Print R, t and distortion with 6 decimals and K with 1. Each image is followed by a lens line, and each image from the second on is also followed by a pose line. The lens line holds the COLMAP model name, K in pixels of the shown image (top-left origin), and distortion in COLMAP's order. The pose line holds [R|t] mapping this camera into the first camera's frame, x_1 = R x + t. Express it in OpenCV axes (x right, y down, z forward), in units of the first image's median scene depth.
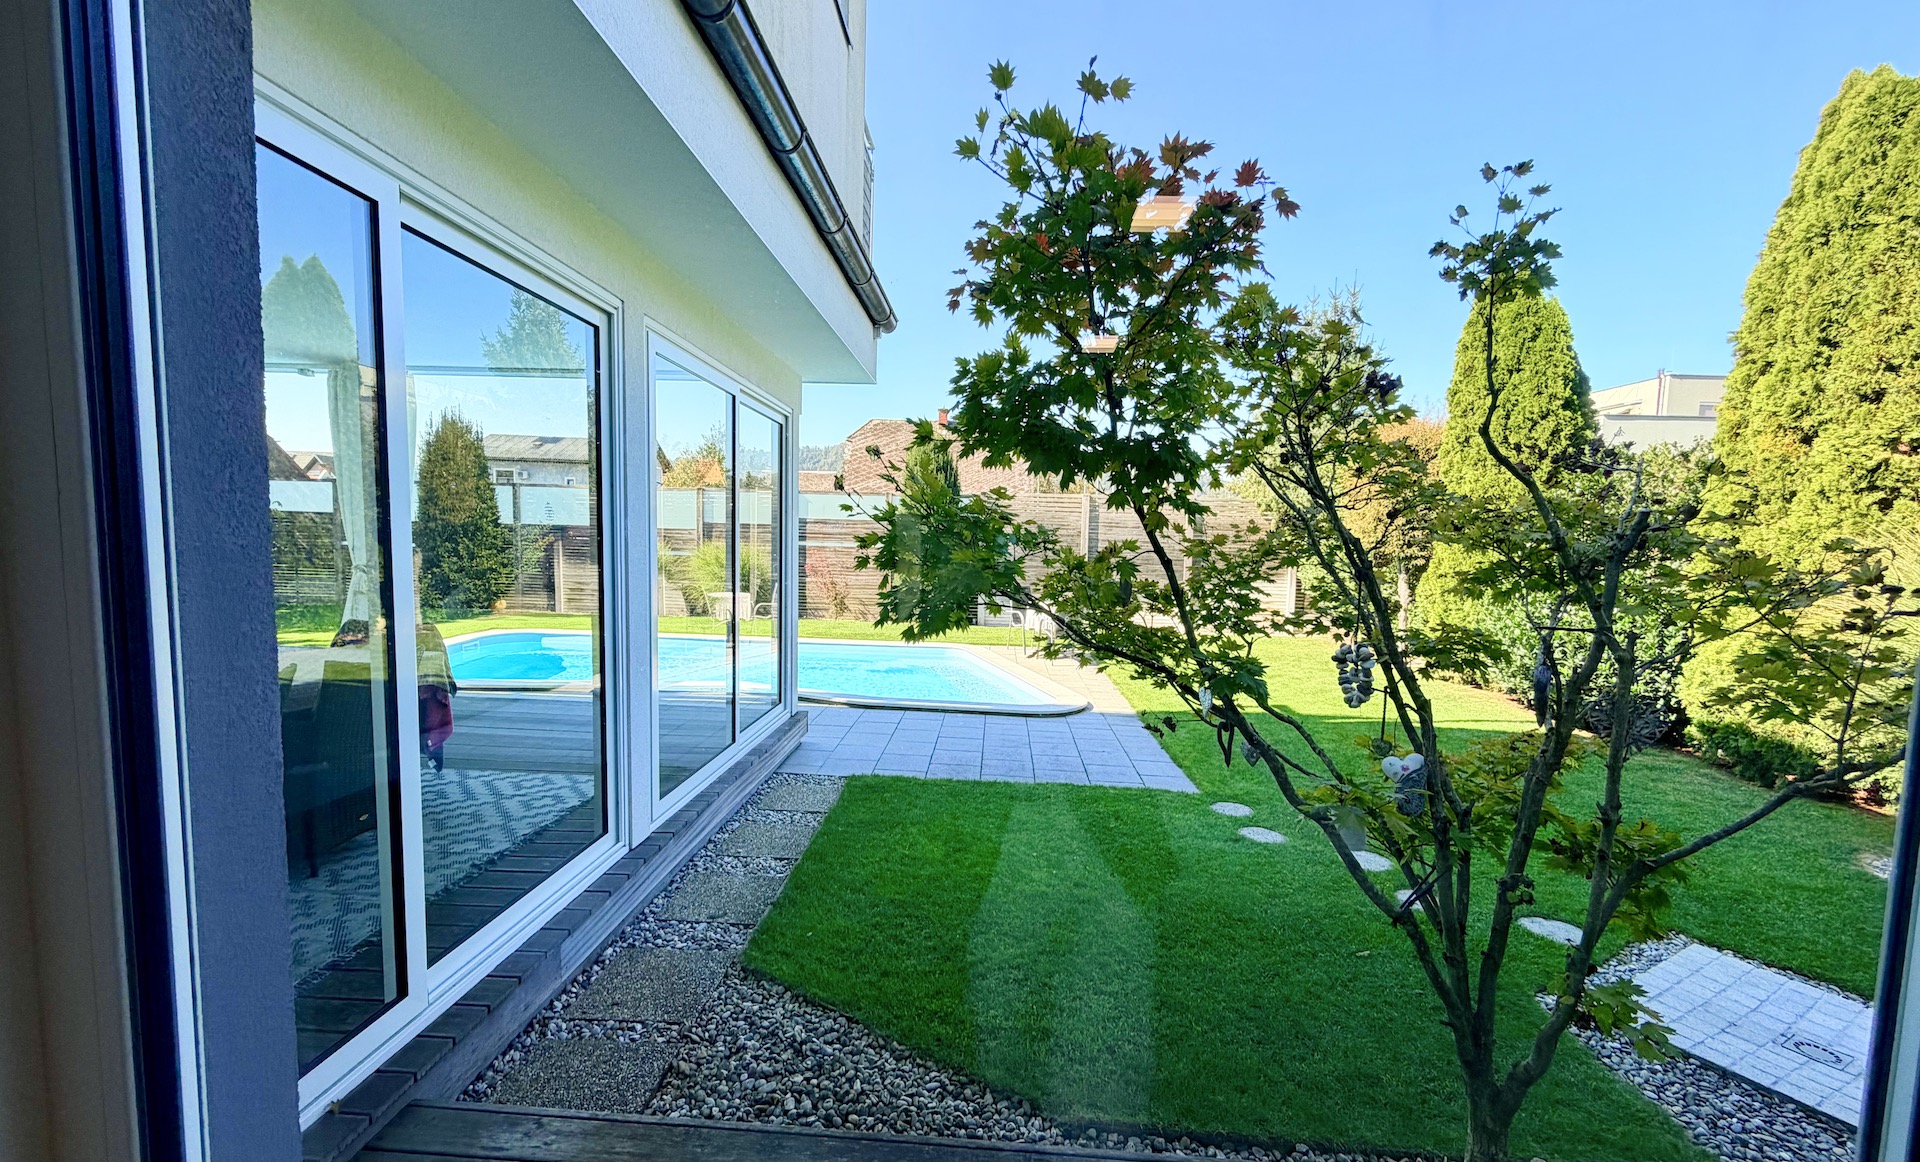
lens RADIAL K [[757.0, 0, 941.4], [0, 757.0, 588.3], [0, 0, 1]] dist [-0.000234, 0.000016]
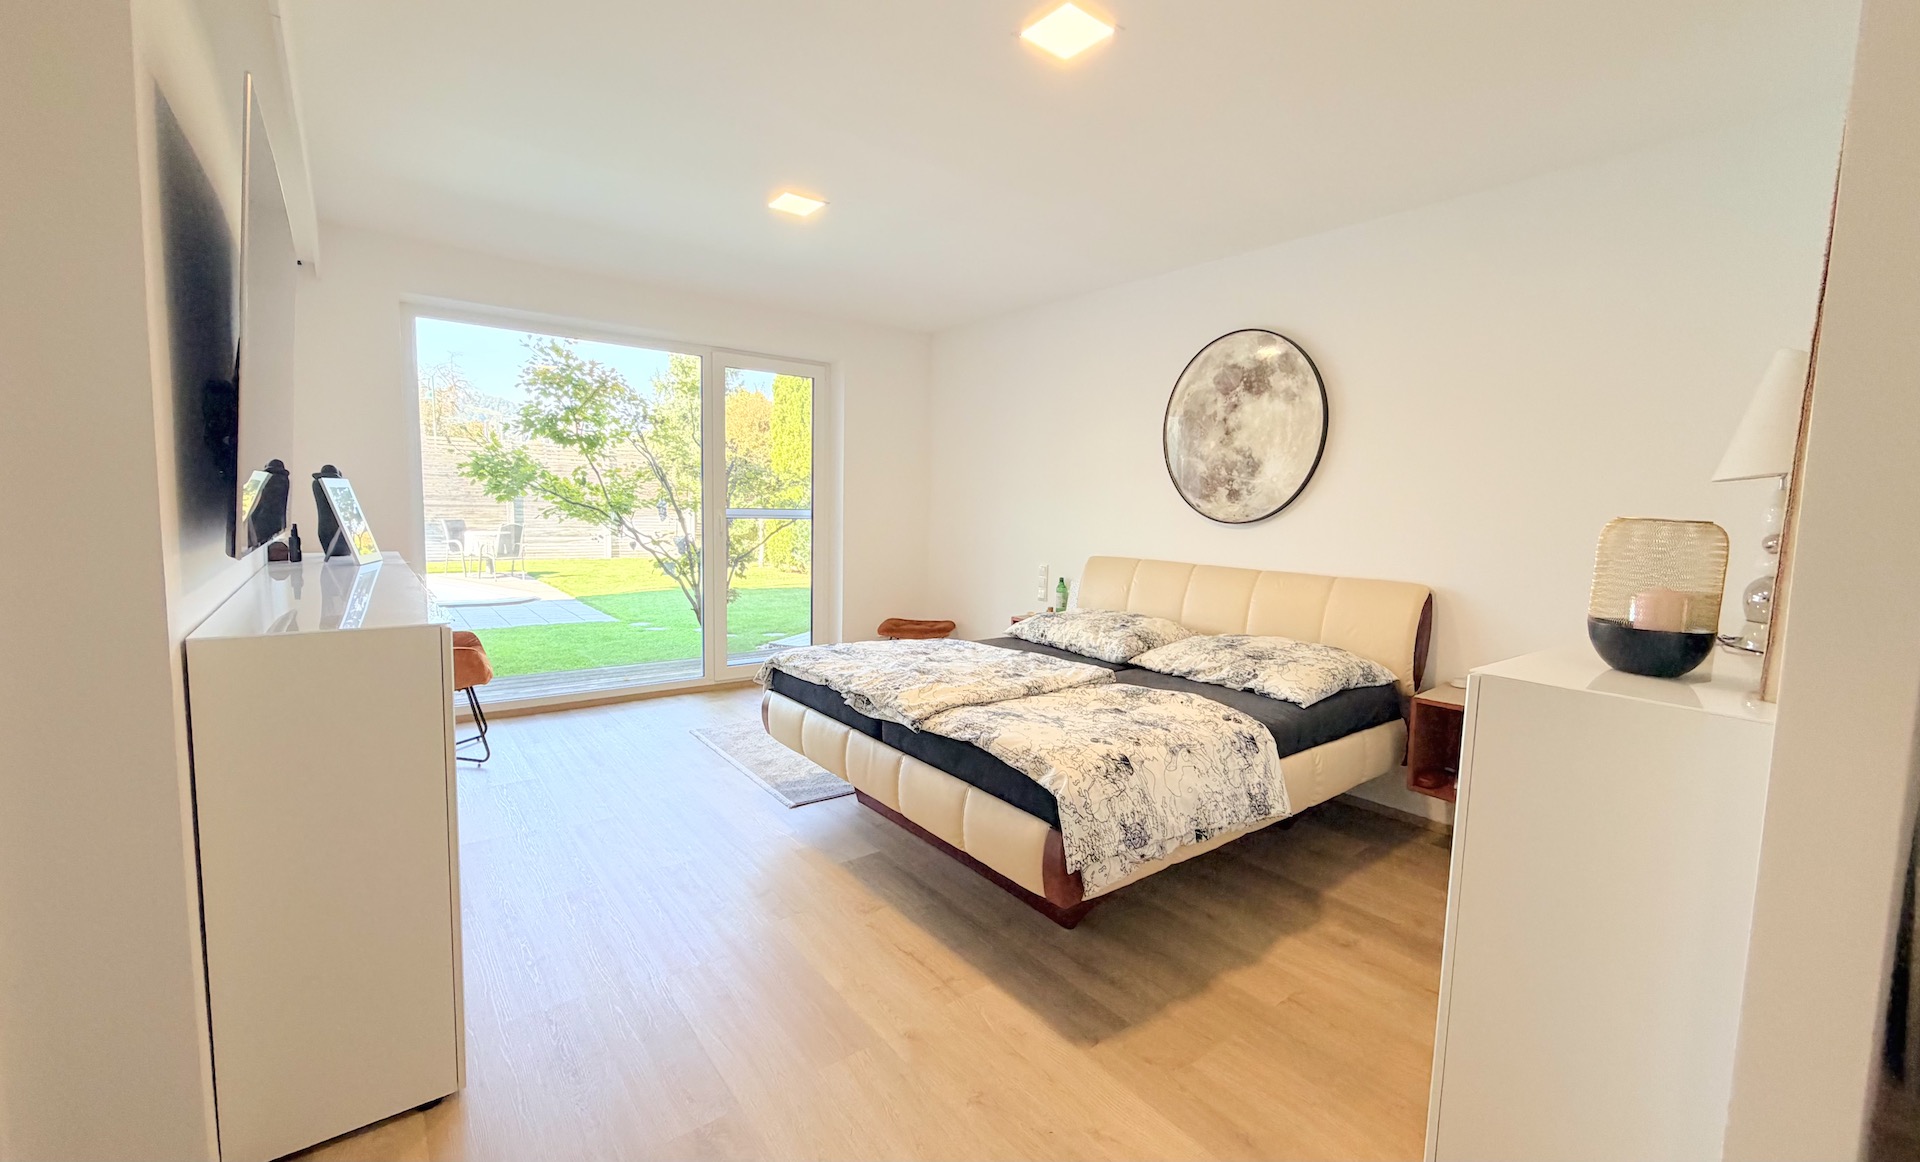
lens RADIAL K [[771.0, 0, 954.0], [0, 771.0, 561.5], [0, 0, 1]] dist [-0.001166, -0.000083]
pose [[0.741078, -0.062420, 0.668511, -0.295796], [0.041741, 0.998026, 0.046915, 0.095126], [-0.670120, -0.006864, 0.742221, -0.919427]]
